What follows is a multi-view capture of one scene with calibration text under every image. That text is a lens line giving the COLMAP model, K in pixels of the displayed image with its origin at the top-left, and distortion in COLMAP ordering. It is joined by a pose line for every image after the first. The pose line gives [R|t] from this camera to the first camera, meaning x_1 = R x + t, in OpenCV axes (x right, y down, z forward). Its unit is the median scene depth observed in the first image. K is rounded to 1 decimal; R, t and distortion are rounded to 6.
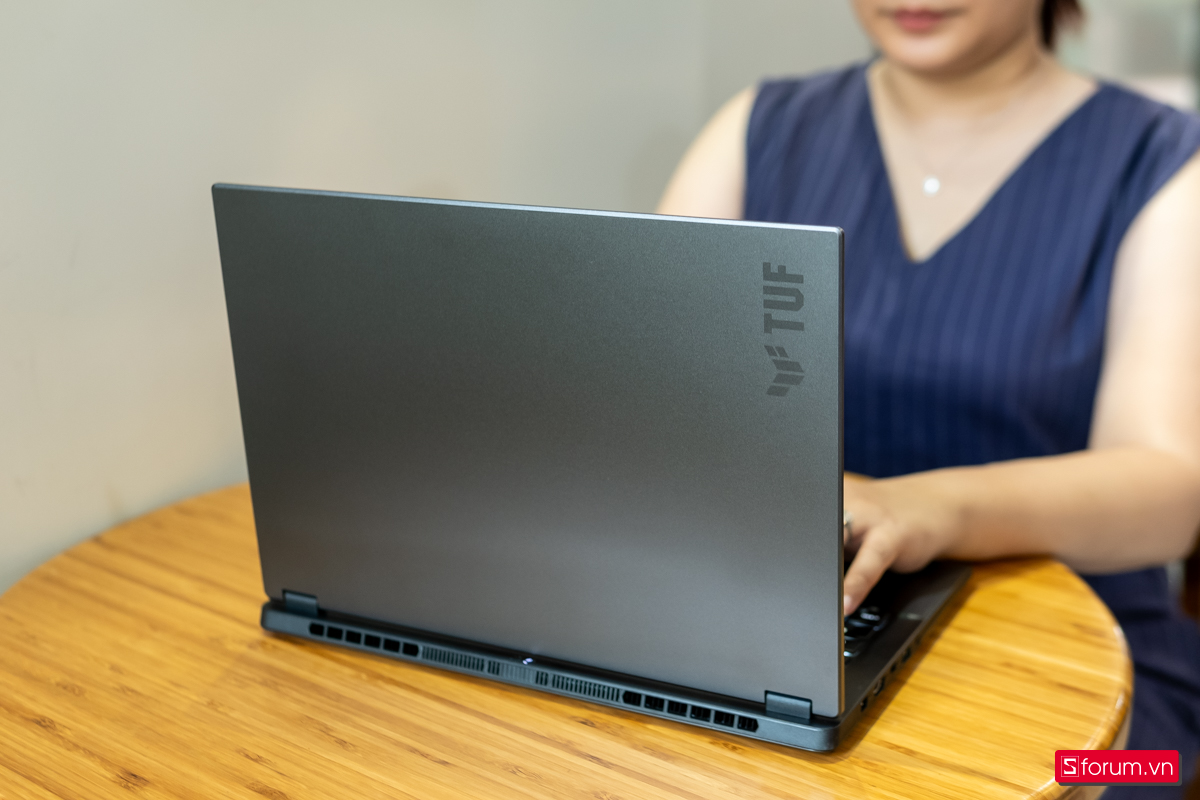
lens RADIAL K [[1634.0, 0, 600.0], [0, 1634.0, 400.0], [0, 0, 1]] dist [0.065609, -0.049006]
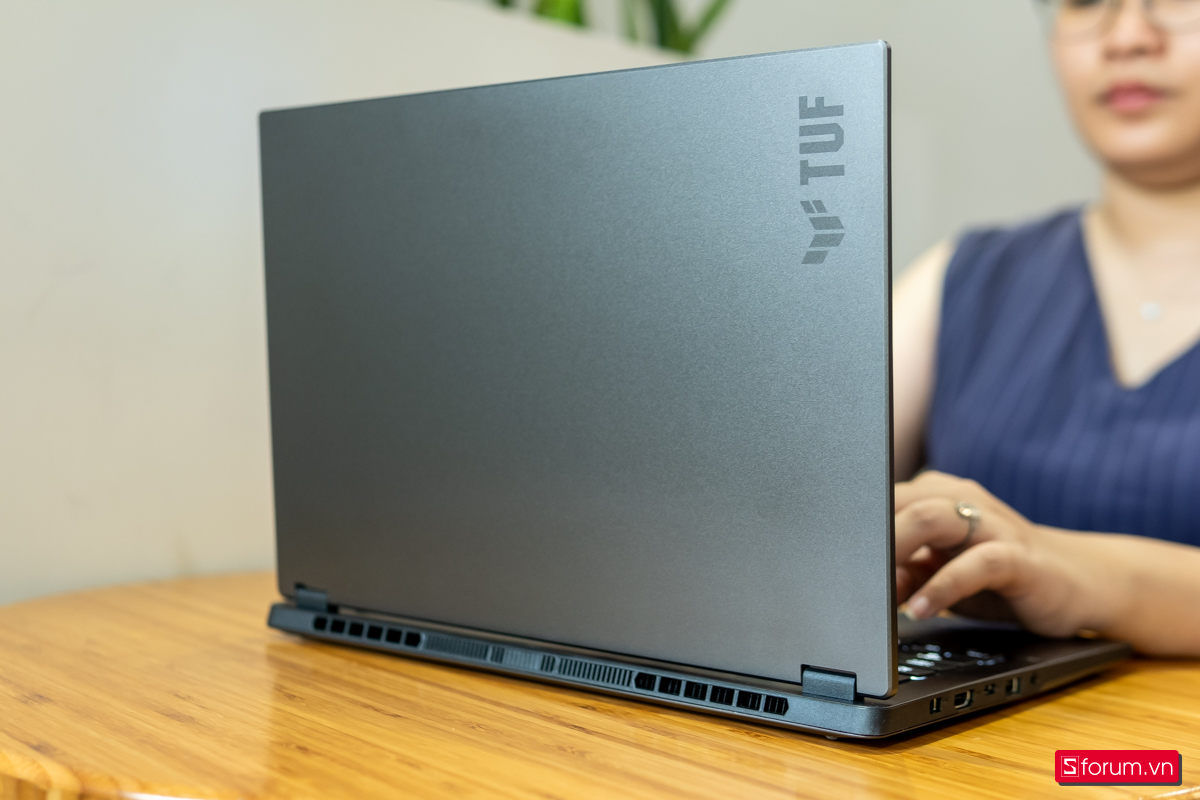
lens RADIAL K [[1680.2, 0, 600.0], [0, 1680.2, 400.0], [0, 0, 1]] dist [0.048289, 0.064281]
pose [[0.979841, 0.042437, -0.195220, 0.158976], [-0.088062, 0.968869, -0.231382, 0.250316], [0.179323, 0.243909, 0.953075, 0.179080]]
